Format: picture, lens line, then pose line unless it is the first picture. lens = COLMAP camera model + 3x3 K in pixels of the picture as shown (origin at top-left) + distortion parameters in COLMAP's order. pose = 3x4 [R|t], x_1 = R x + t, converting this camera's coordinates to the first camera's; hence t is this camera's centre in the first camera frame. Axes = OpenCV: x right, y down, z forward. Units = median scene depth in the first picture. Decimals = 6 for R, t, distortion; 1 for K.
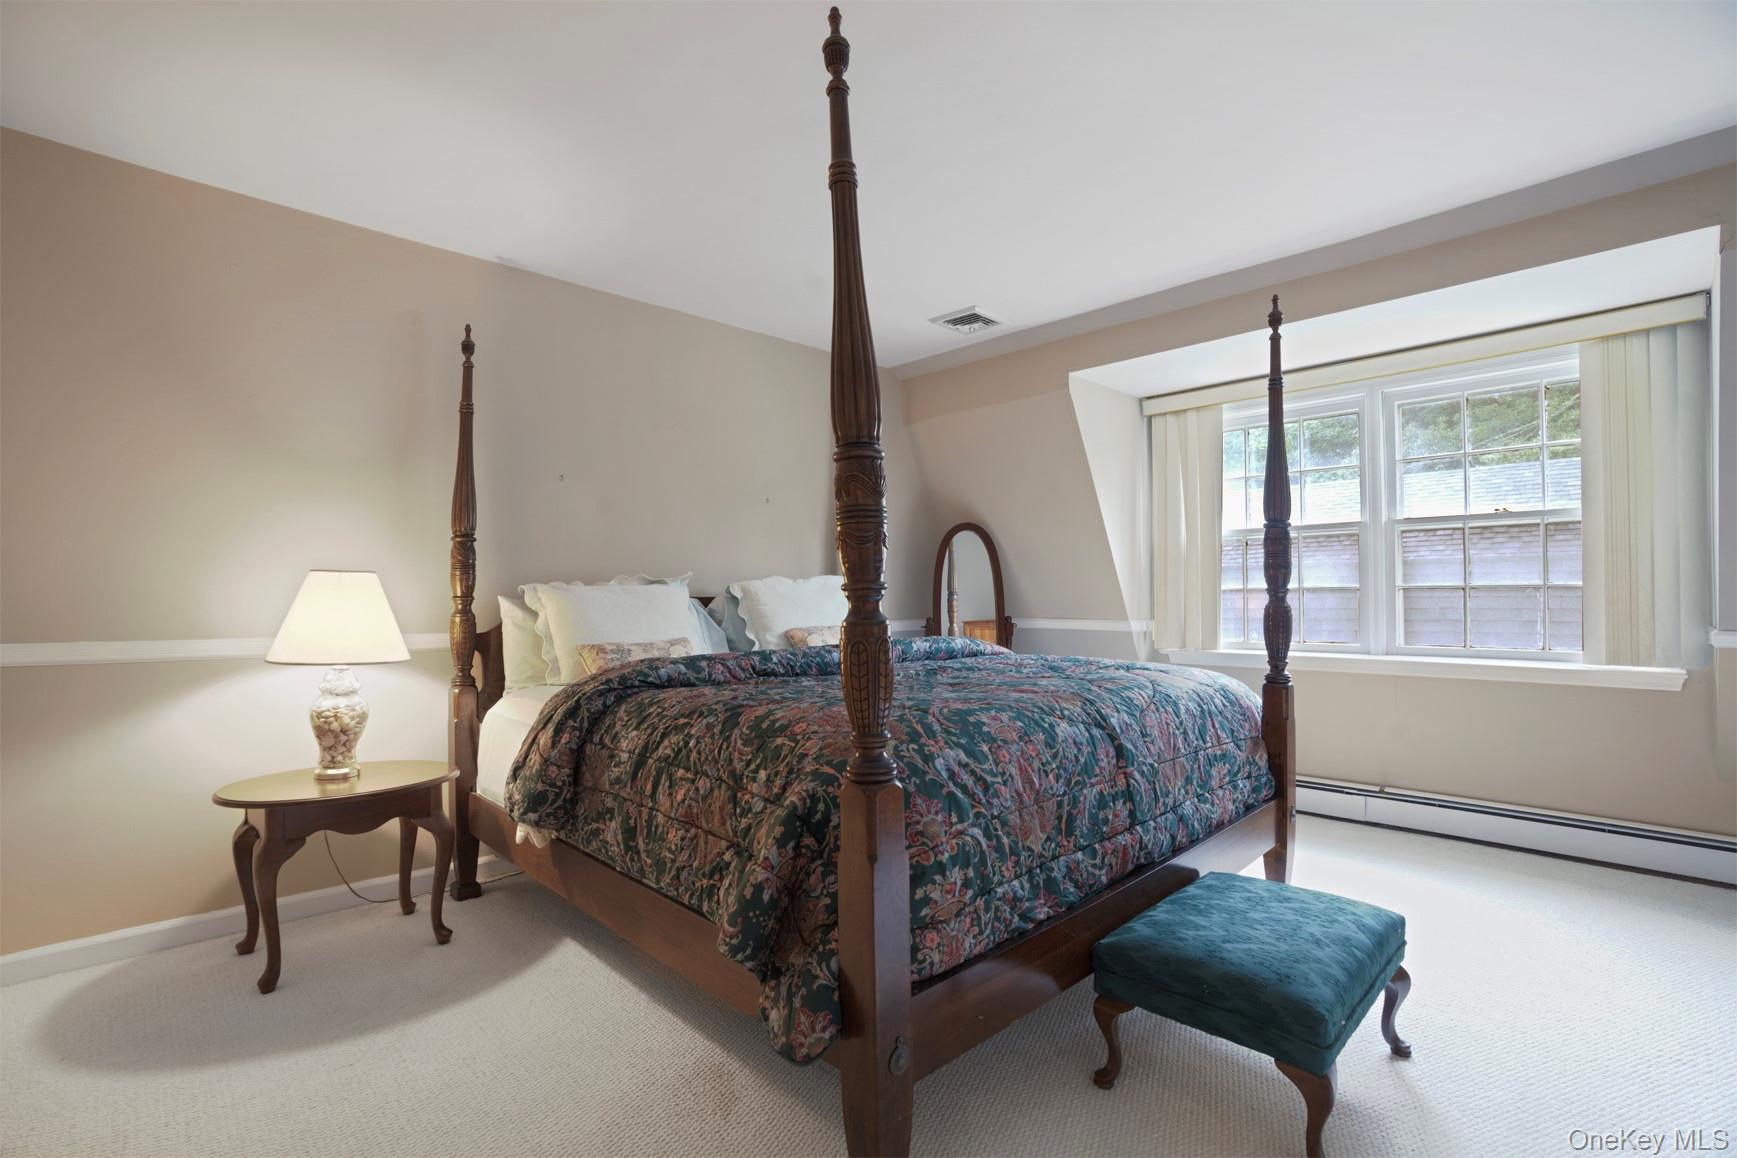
lens RADIAL K [[801.5, 0, 867.5], [0, 801.5, 583.1], [0, 0, 1]] dist [-0.071417, 0.029428]
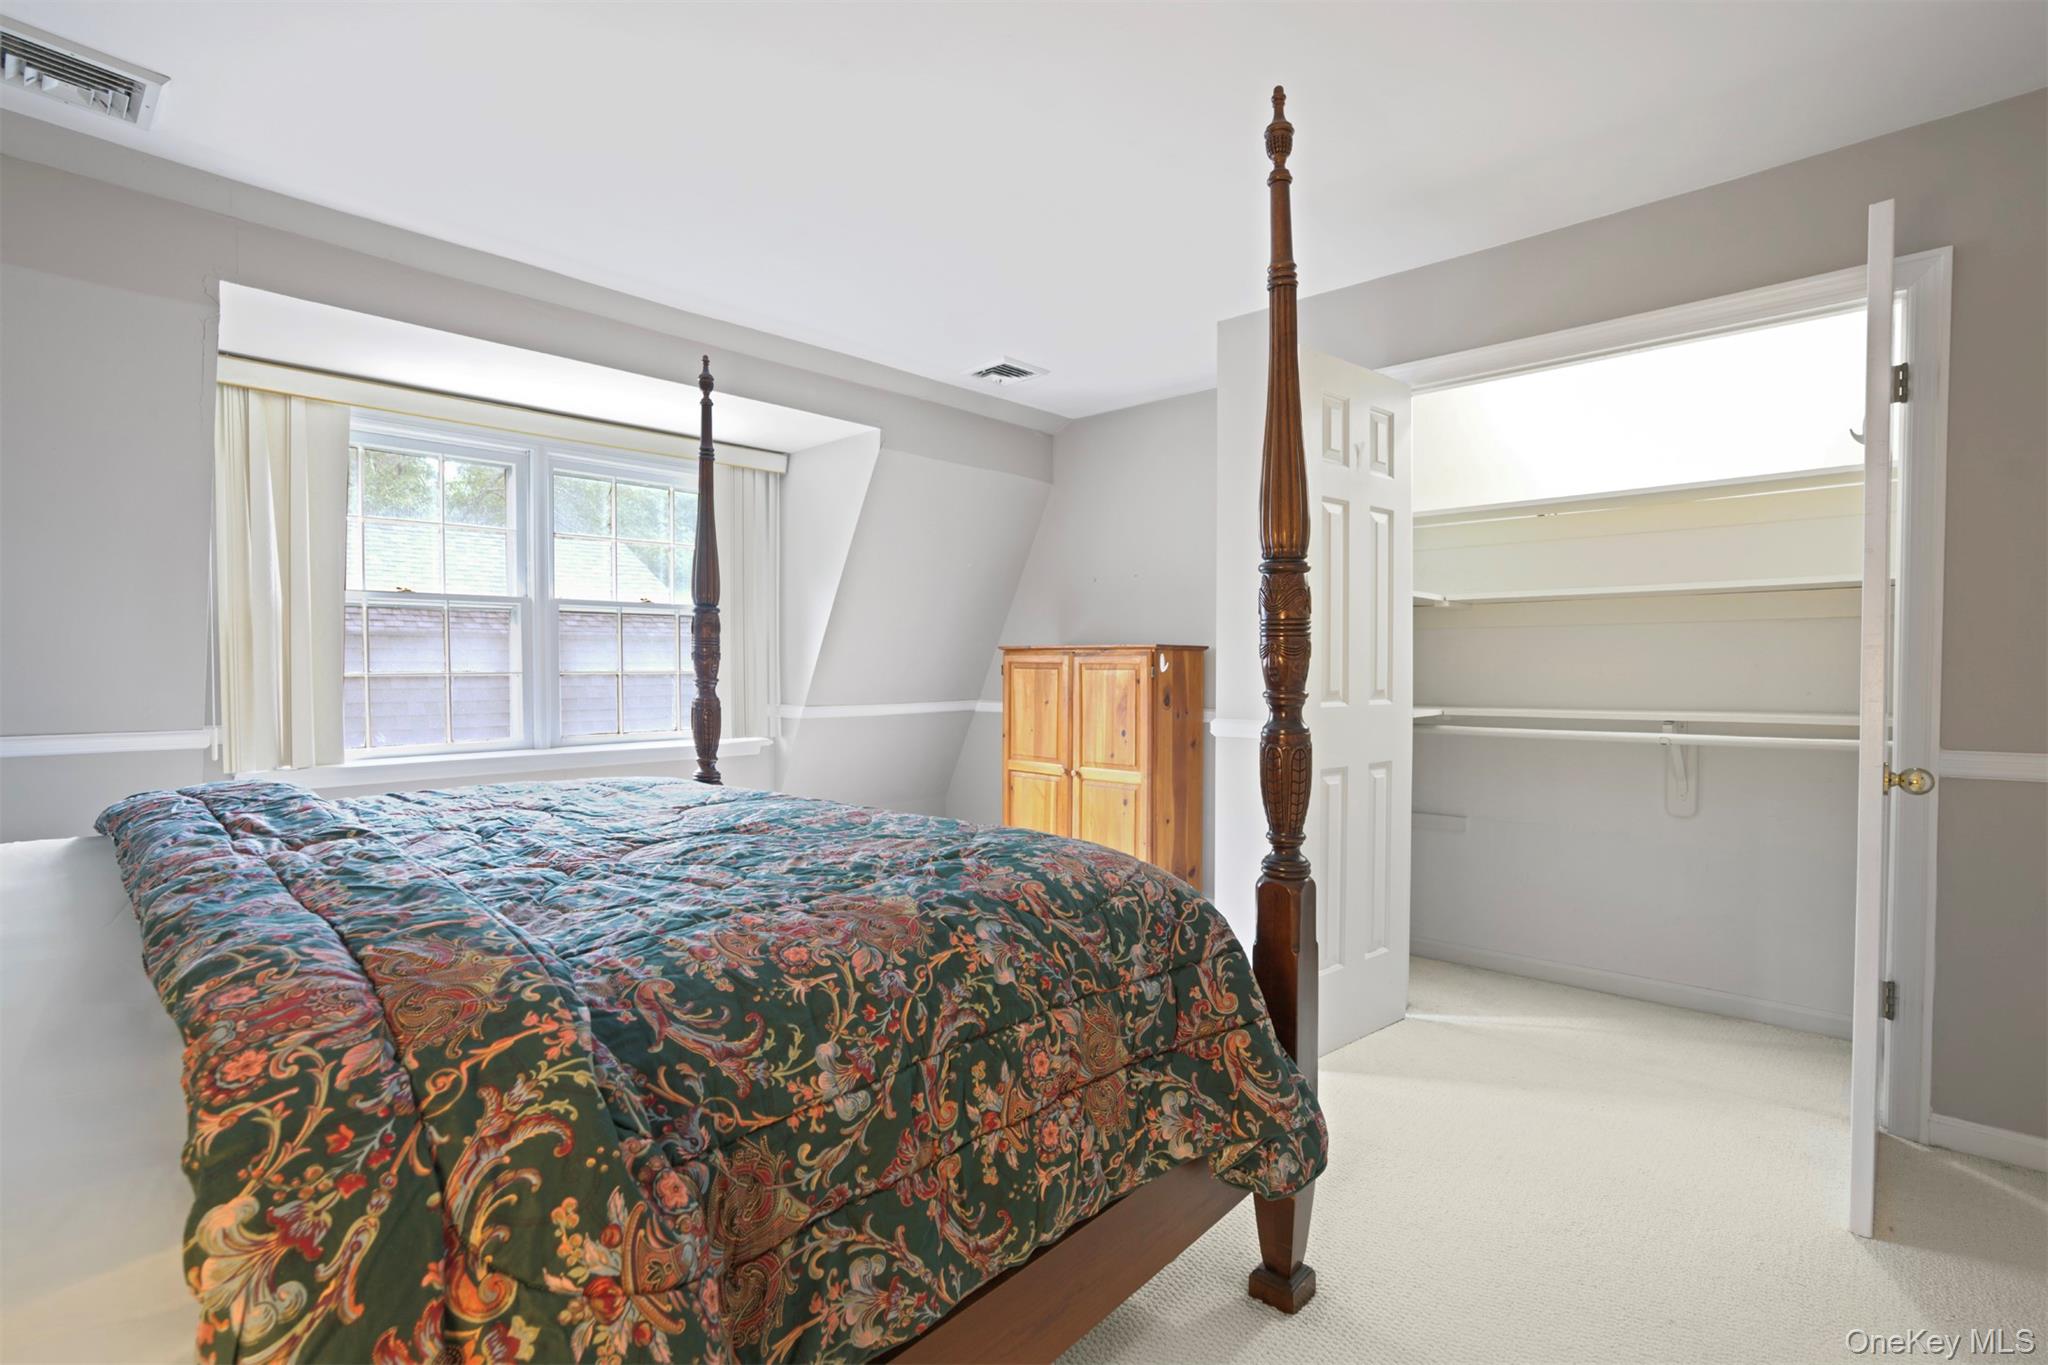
lens RADIAL K [[945.0, 0, 1022.8], [0, 945.0, 687.4], [0, 0, 1]] dist [-0.071417, 0.029428]
pose [[-0.069535, -0.015035, 0.997466, -0.588894], [-0.015251, 0.999786, 0.014007, -0.003478], [-0.997463, -0.014238, -0.069750, 0.709800]]
